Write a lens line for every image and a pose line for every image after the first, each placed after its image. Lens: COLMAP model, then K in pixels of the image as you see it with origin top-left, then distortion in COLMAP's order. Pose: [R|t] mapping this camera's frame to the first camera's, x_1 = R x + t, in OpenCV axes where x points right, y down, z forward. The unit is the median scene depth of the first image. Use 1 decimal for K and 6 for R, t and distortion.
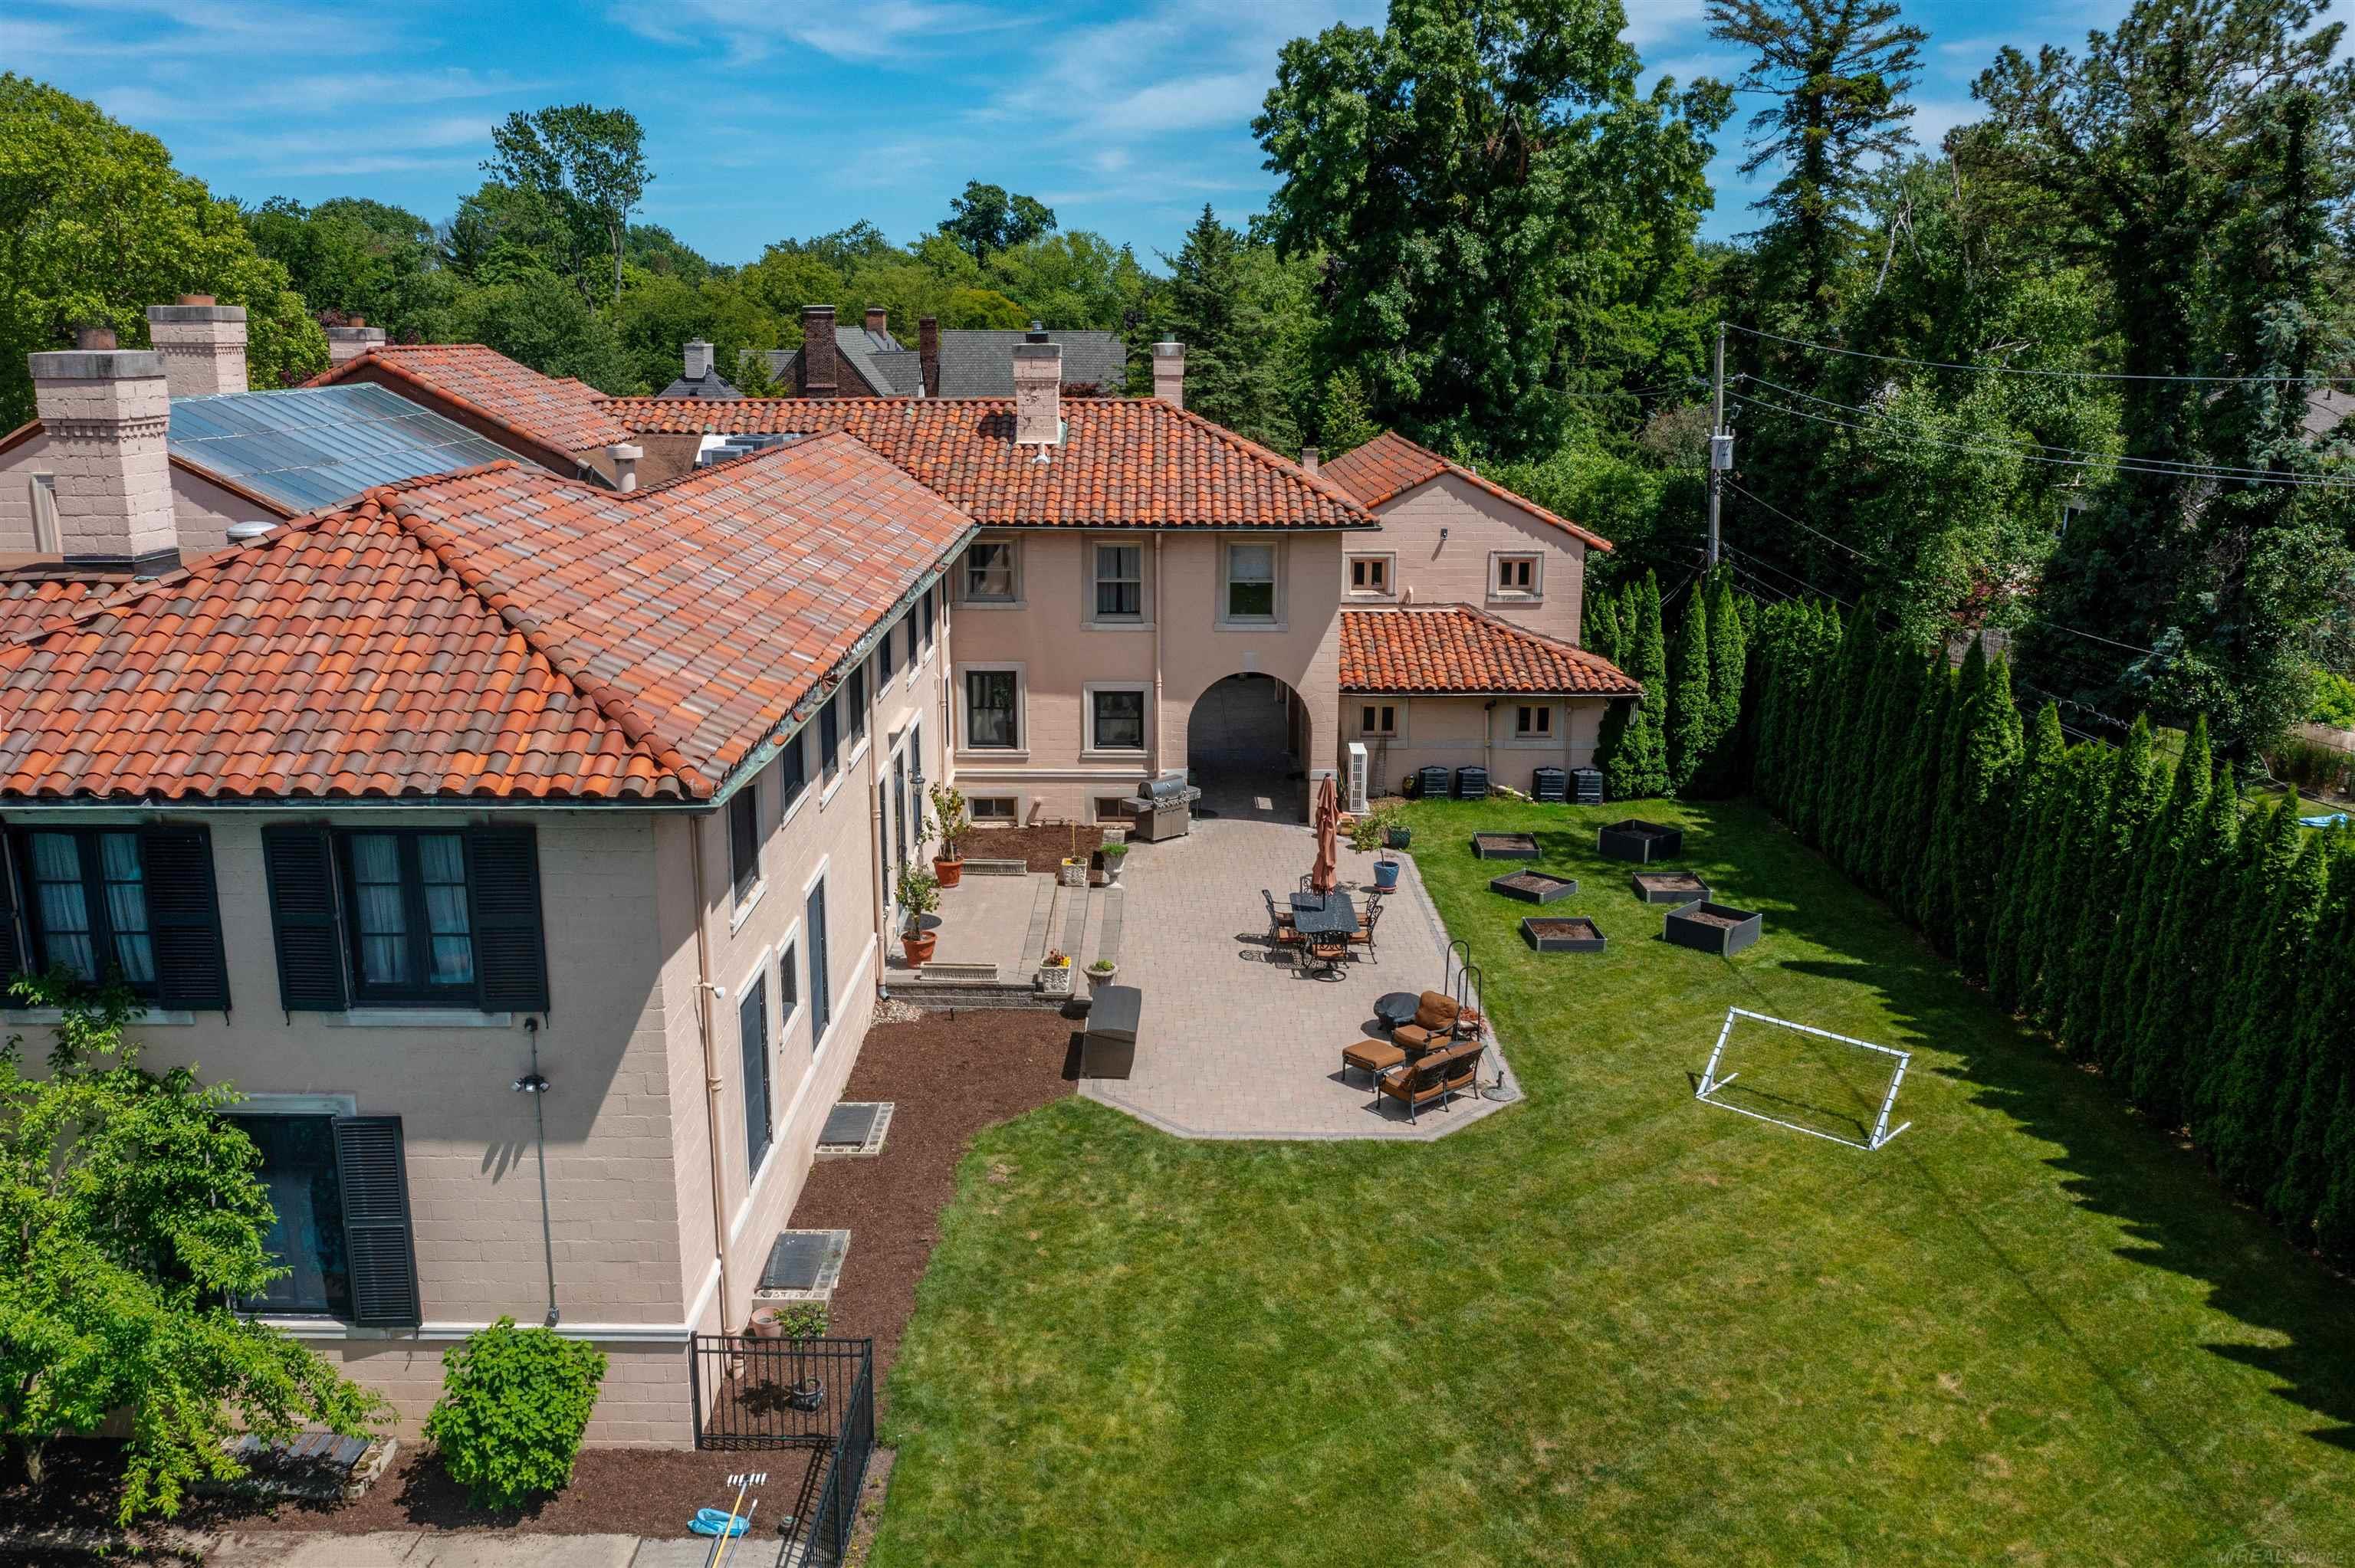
lens RADIAL K [[1851.3, 0, 1216.1], [0, 1851.3, 779.9], [0, 0, 1]] dist [-0.023085, -0.000409]
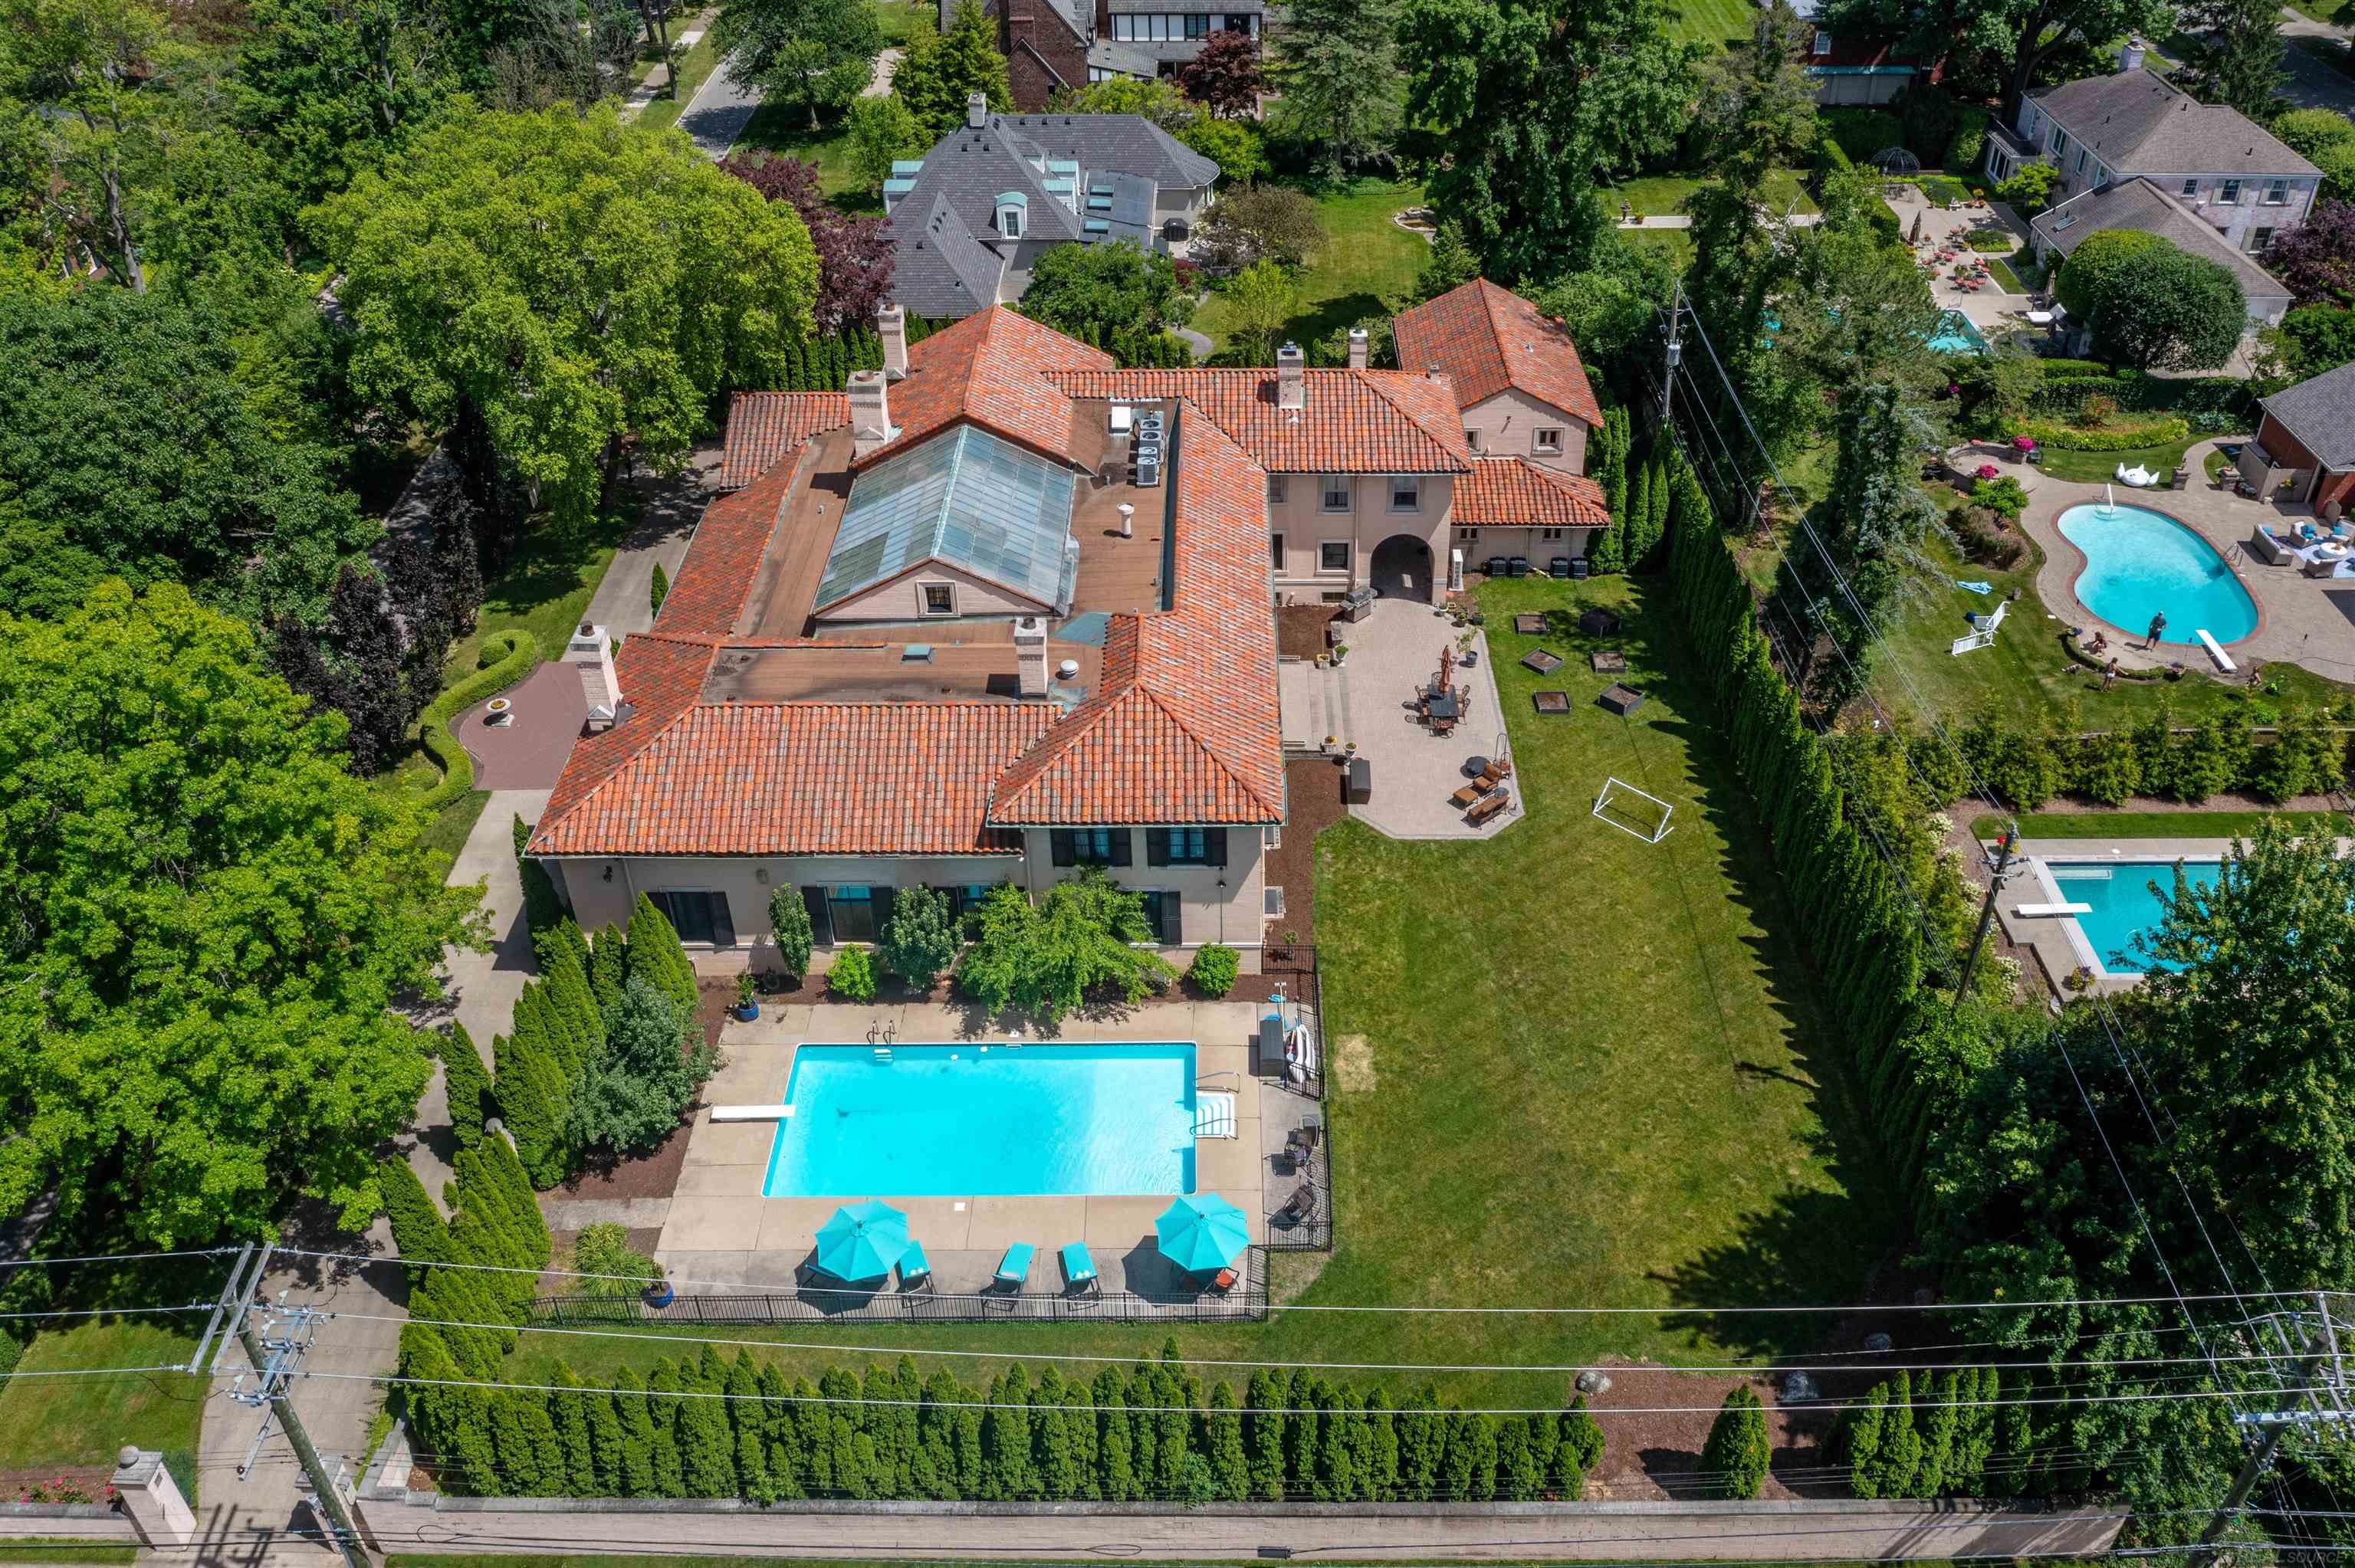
lens RADIAL K [[1889.1, 0, 1243.1], [0, 1889.1, 771.9], [0, 0, 1]] dist [-0.020390, -0.003818]
pose [[0.999808, -0.005772, -0.018707, -0.162912], [0.012462, 0.924588, 0.380765, -0.832385], [0.015098, -0.380925, 0.924483, -1.316200]]
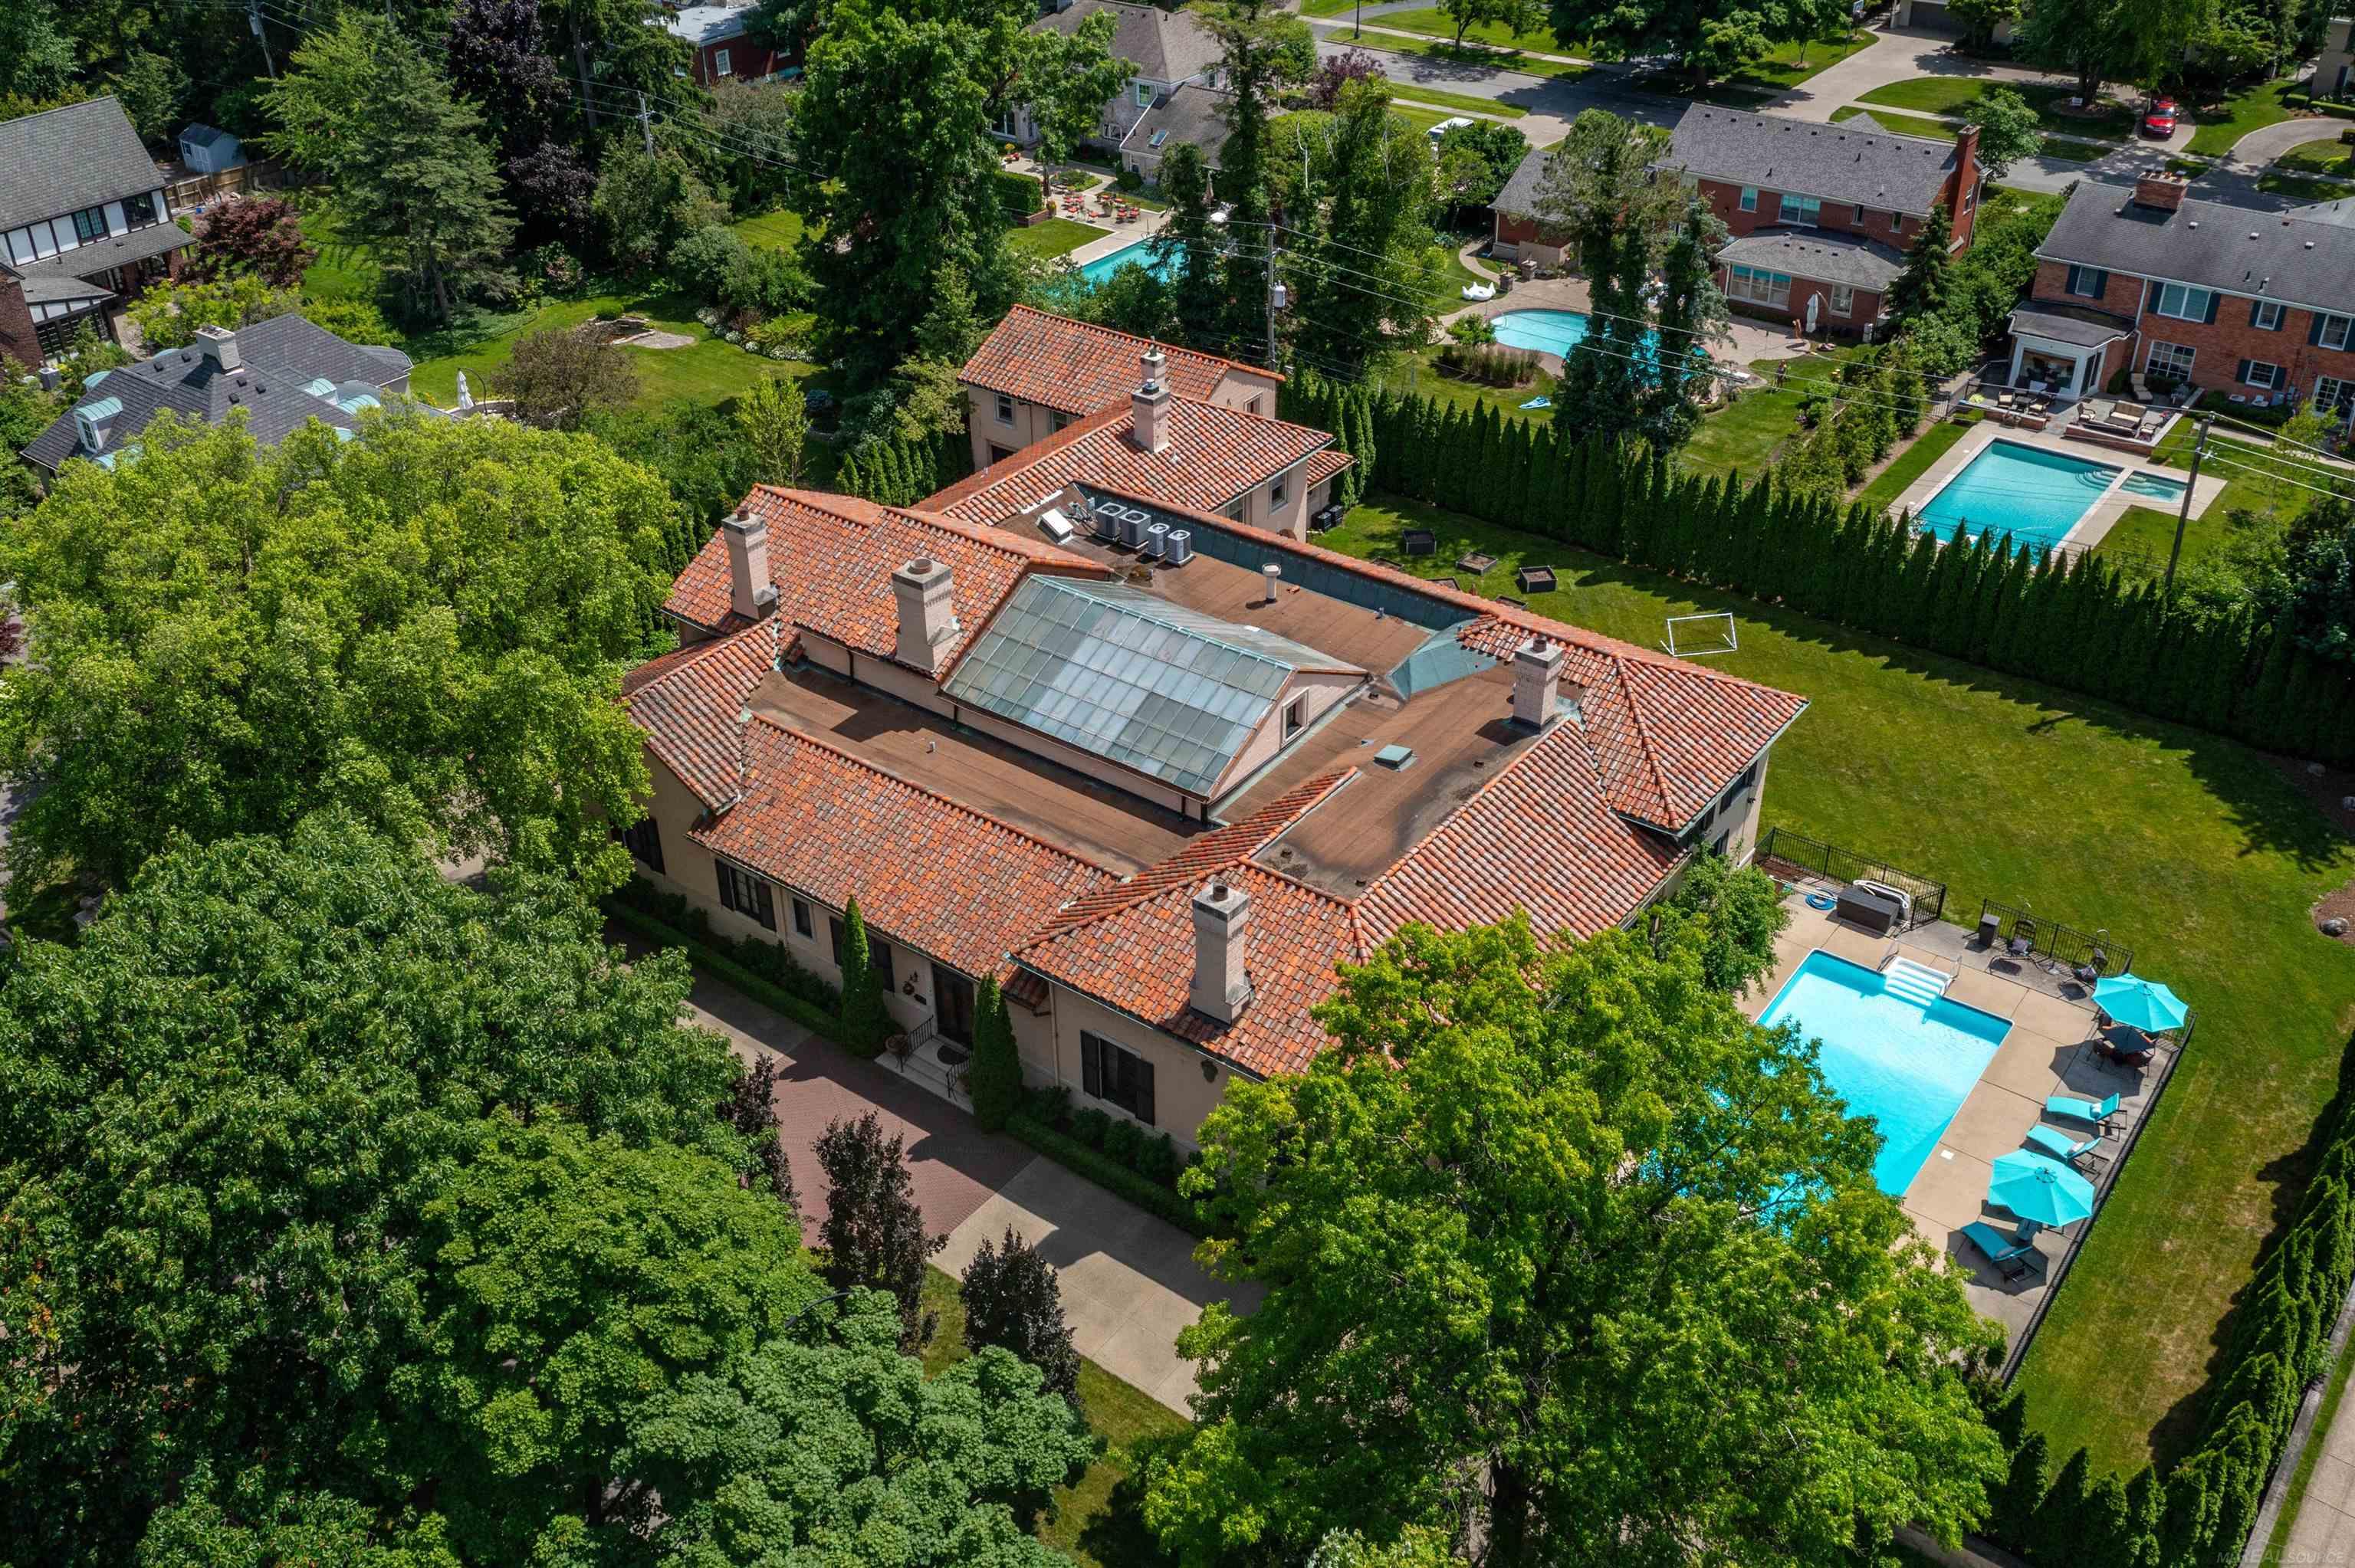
lens RADIAL K [[2161.5, 0, 1141.8], [0, 2161.5, 683.3], [0, 0, 1]] dist [-0.011817, -0.006580]
pose [[0.624388, -0.416682, 0.660693, -2.201840], [0.214177, 0.904745, 0.368192, -1.056191], [-0.751177, -0.088390, 0.654156, -0.439296]]
